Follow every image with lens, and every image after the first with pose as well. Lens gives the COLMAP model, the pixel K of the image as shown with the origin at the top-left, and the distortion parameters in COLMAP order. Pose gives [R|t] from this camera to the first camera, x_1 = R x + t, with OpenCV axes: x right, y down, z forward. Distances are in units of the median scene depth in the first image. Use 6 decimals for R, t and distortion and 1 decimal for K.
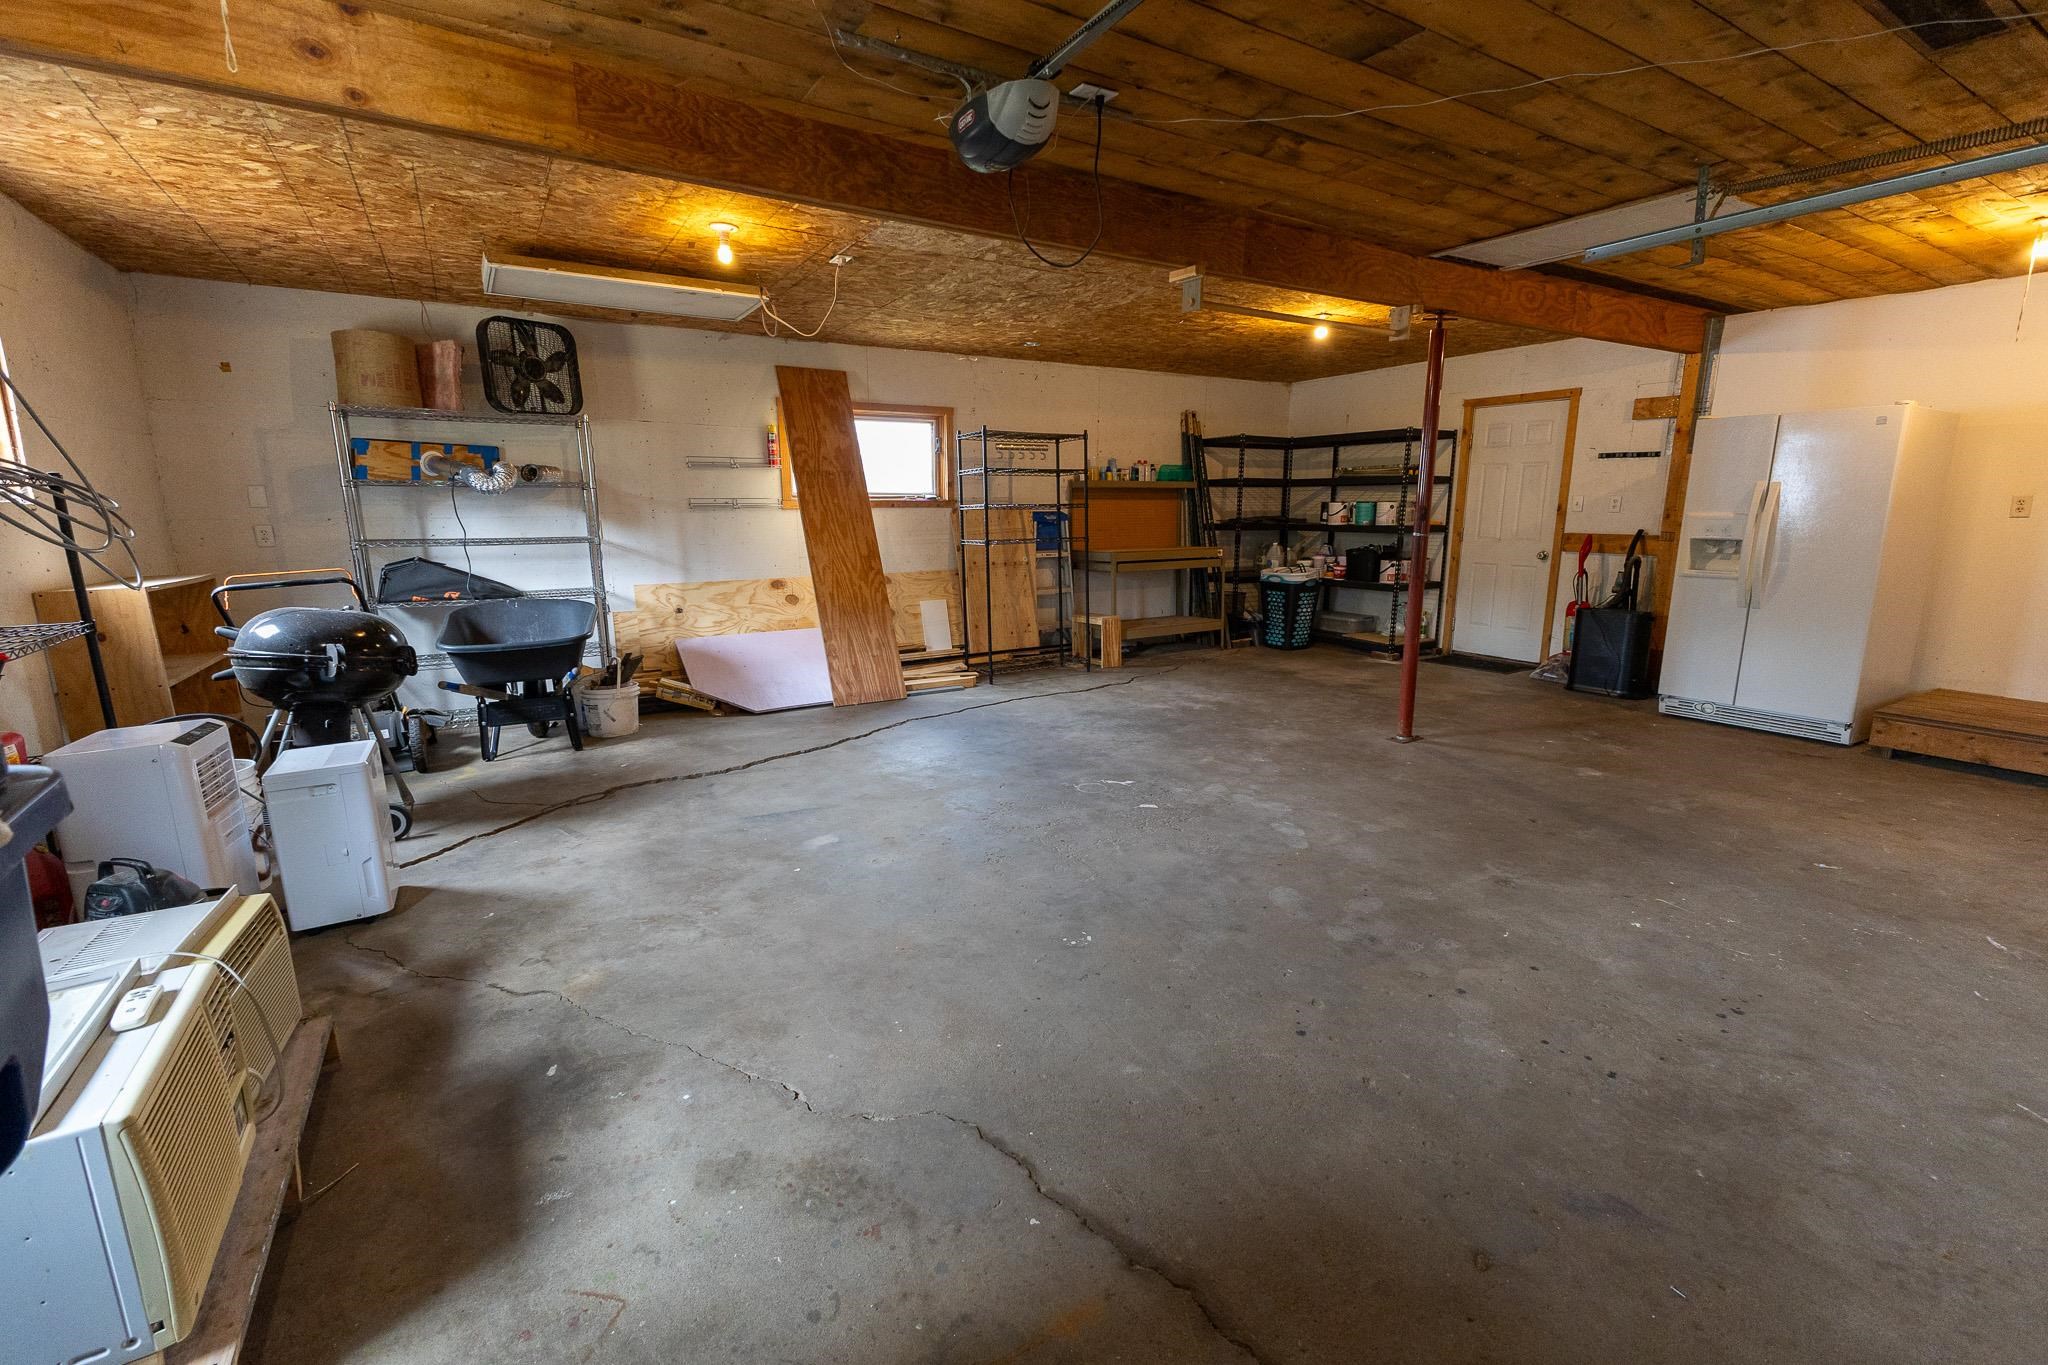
lens RADIAL K [[890.1, 0, 1027.7], [0, 890.1, 686.6], [0, 0, 1]] dist [0.009647, -0.000342]
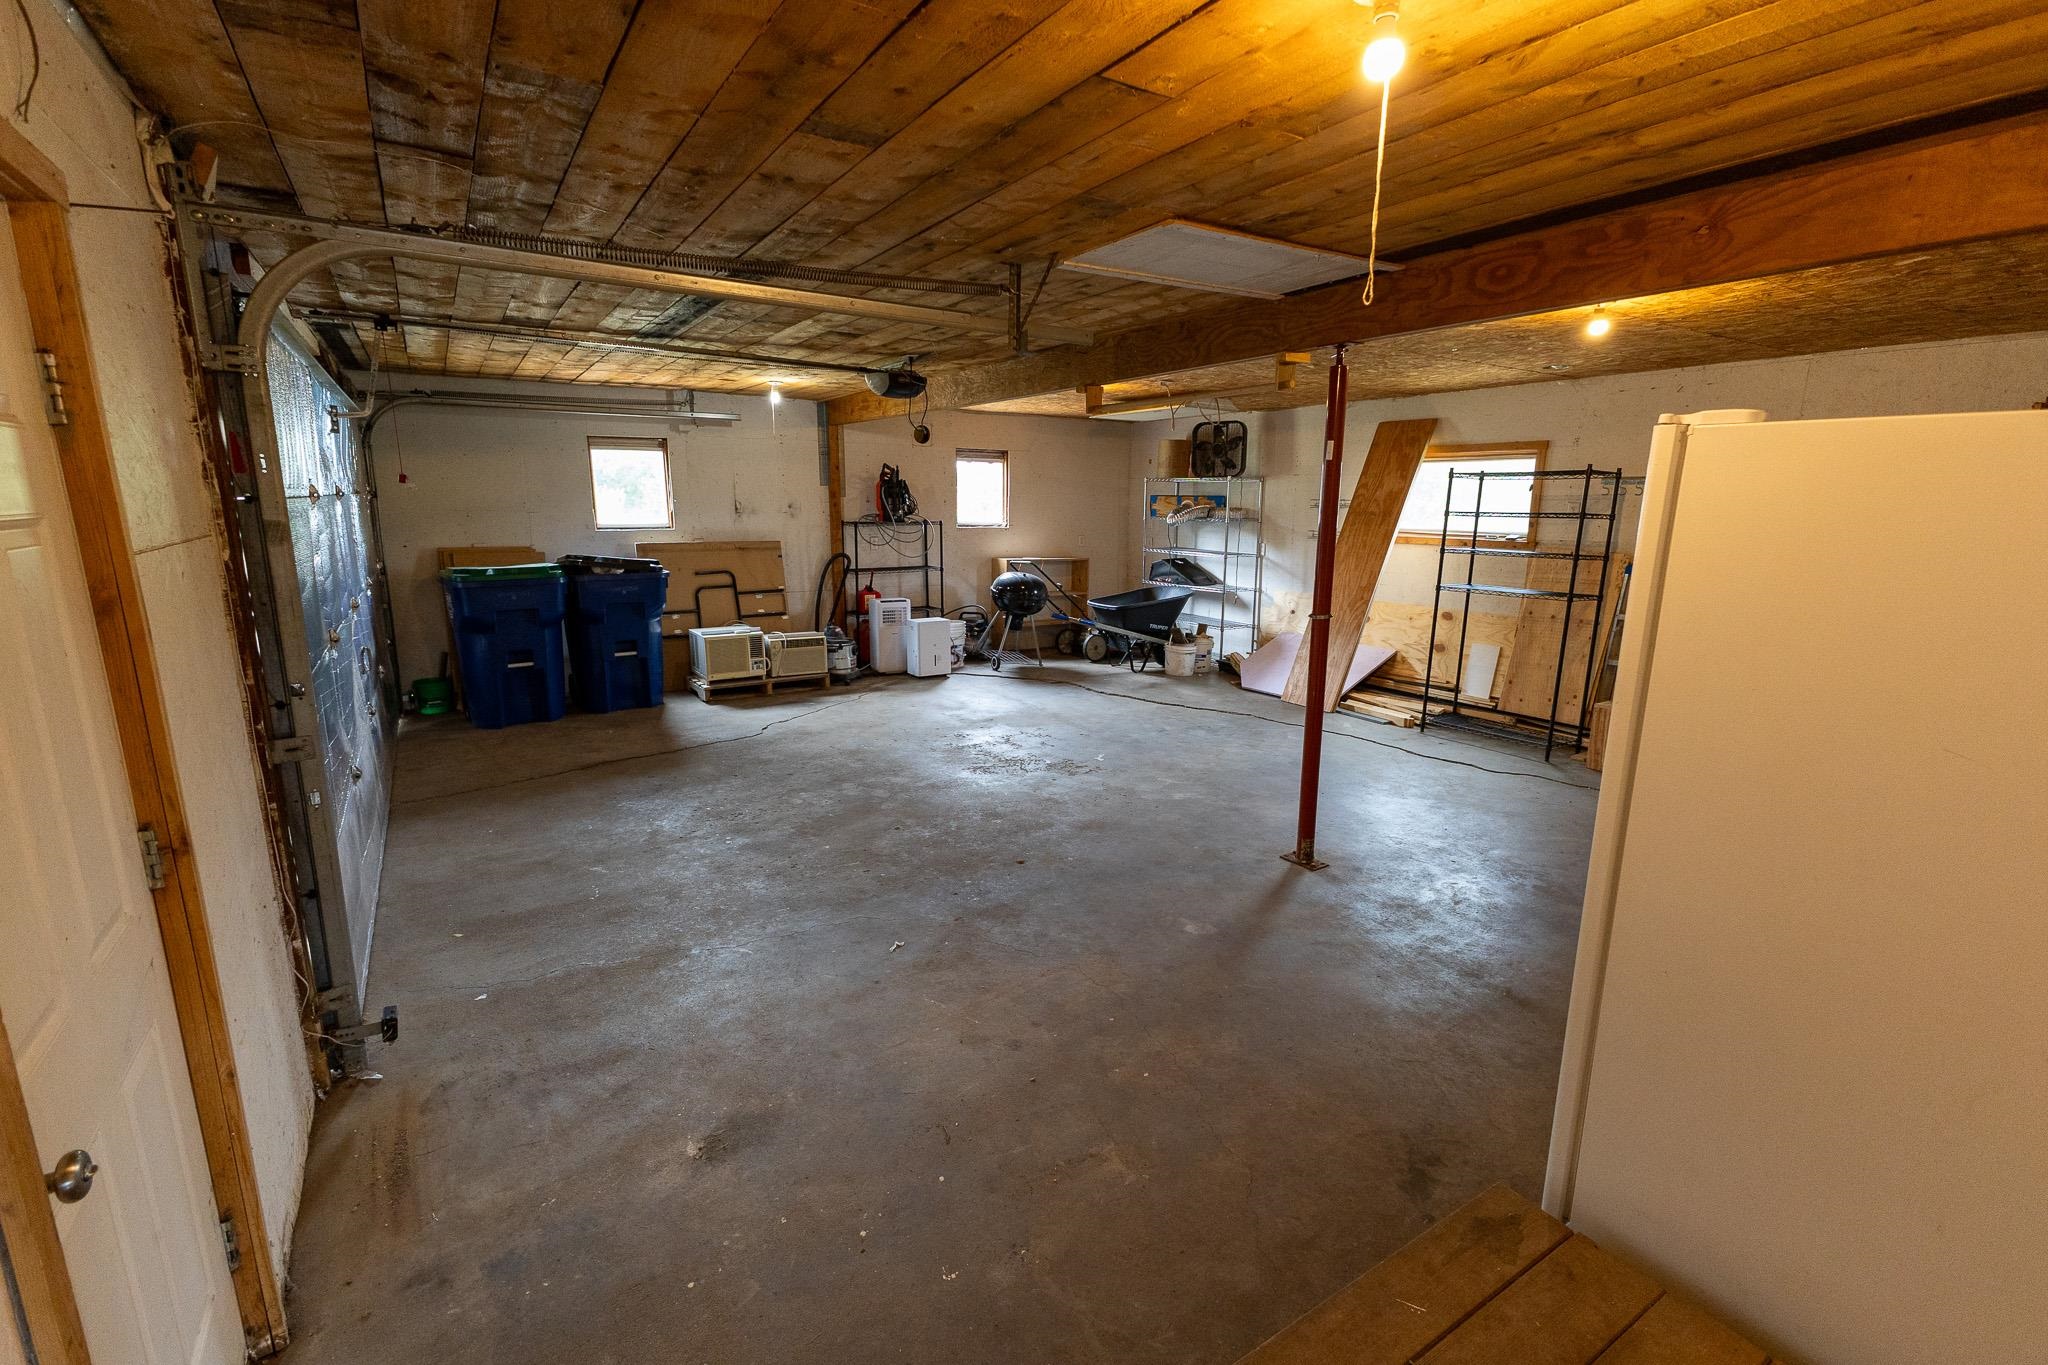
lens RADIAL K [[890.1, 0, 1020.0], [0, 890.1, 684.6], [0, 0, 1]] dist [0.009647, -0.000342]
pose [[0.022749, 0.213806, -0.976611, 1.108278], [-0.208495, 0.956399, 0.204525, -0.198519], [0.977759, 0.198966, 0.066334, 0.608804]]
